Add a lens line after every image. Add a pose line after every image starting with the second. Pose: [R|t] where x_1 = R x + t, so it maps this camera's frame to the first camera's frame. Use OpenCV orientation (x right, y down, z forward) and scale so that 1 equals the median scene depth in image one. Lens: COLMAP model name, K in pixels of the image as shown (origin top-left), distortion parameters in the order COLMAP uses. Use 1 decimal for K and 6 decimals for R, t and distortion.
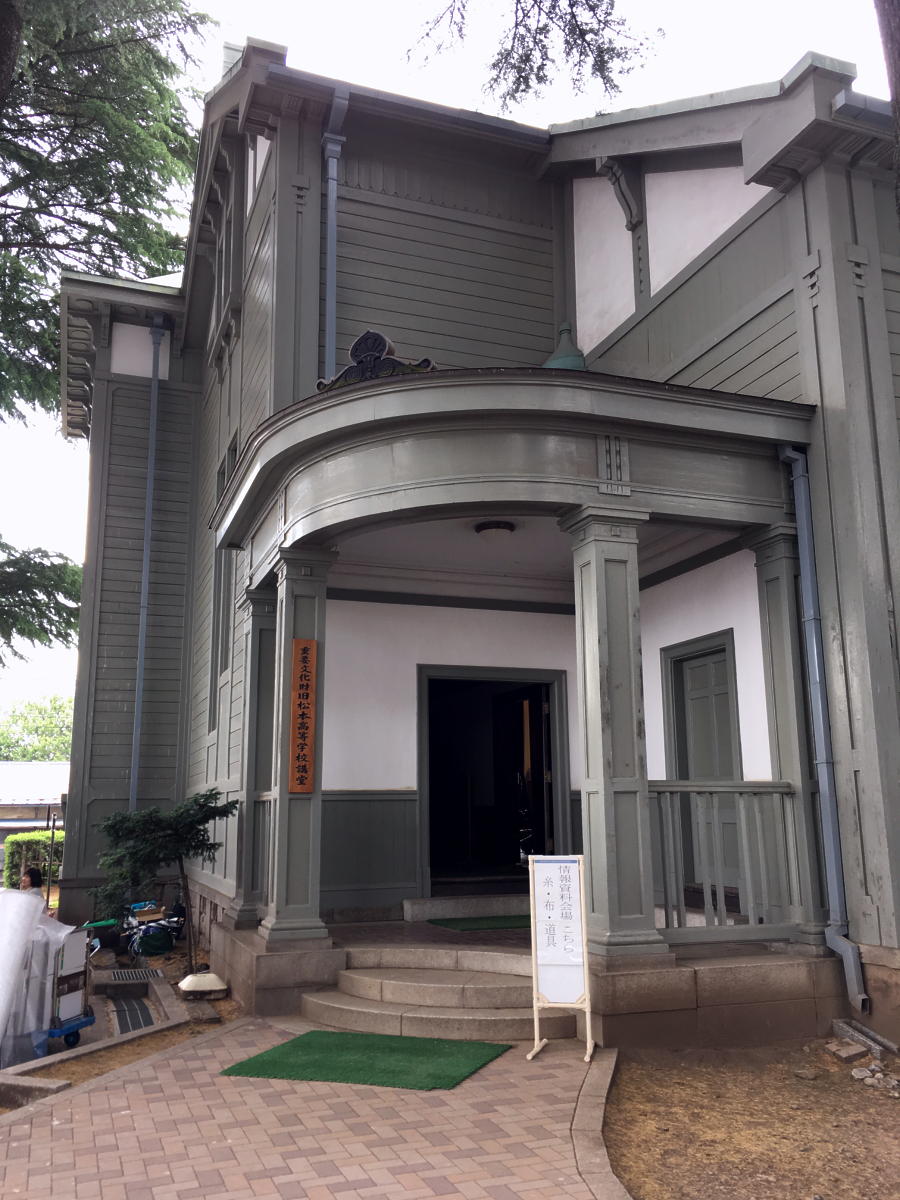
lens RADIAL K [[1020.2, 0, 444.2], [0, 1020.2, 605.6], [0, 0, 1]] dist [0.058476, -0.089606]
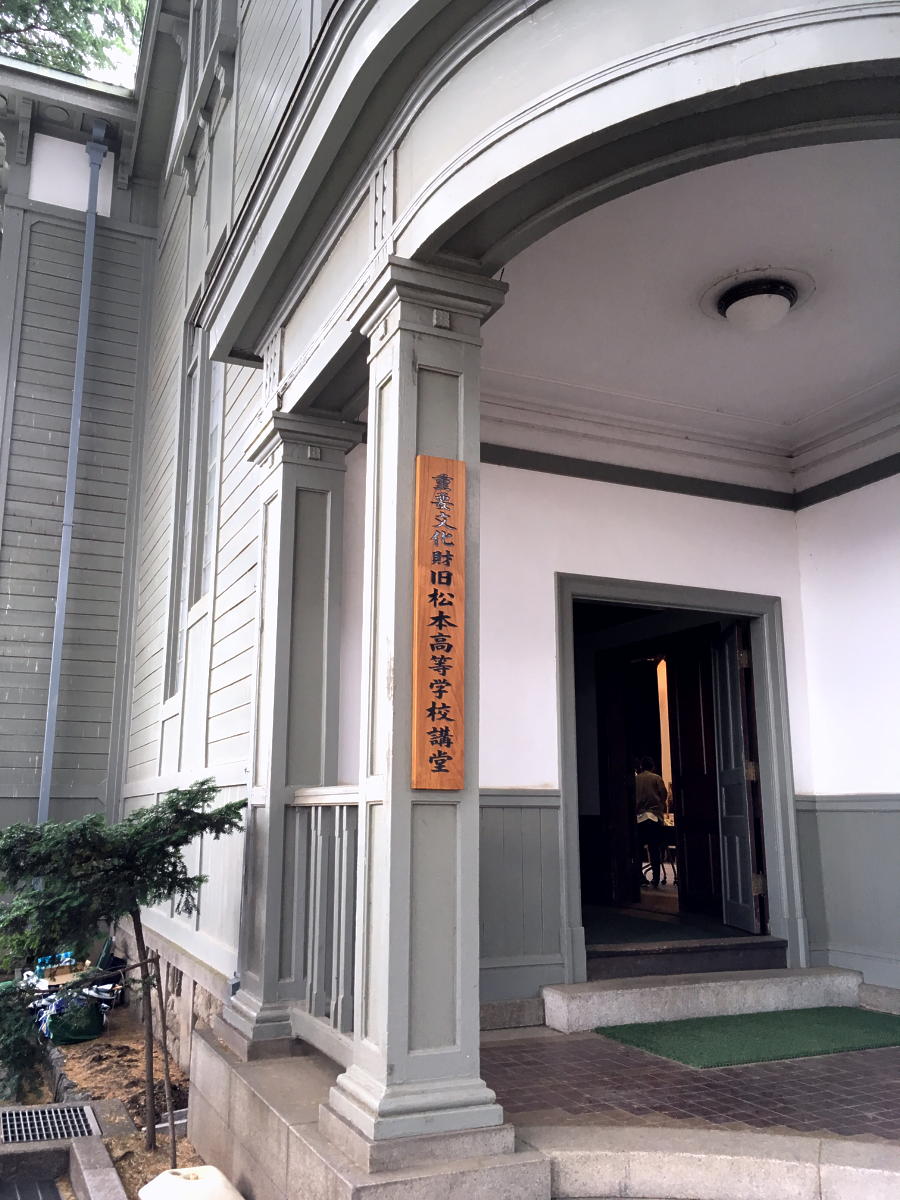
lens RADIAL K [[1020.2, 0, 443.3], [0, 1020.2, 607.5], [0, 0, 1]] dist [0.058476, -0.089606]
pose [[0.996913, 0.027476, 0.073550, -0.141608], [-0.027417, 0.999622, -0.001809, 0.085512], [-0.073572, -0.000214, 0.997290, 0.455960]]
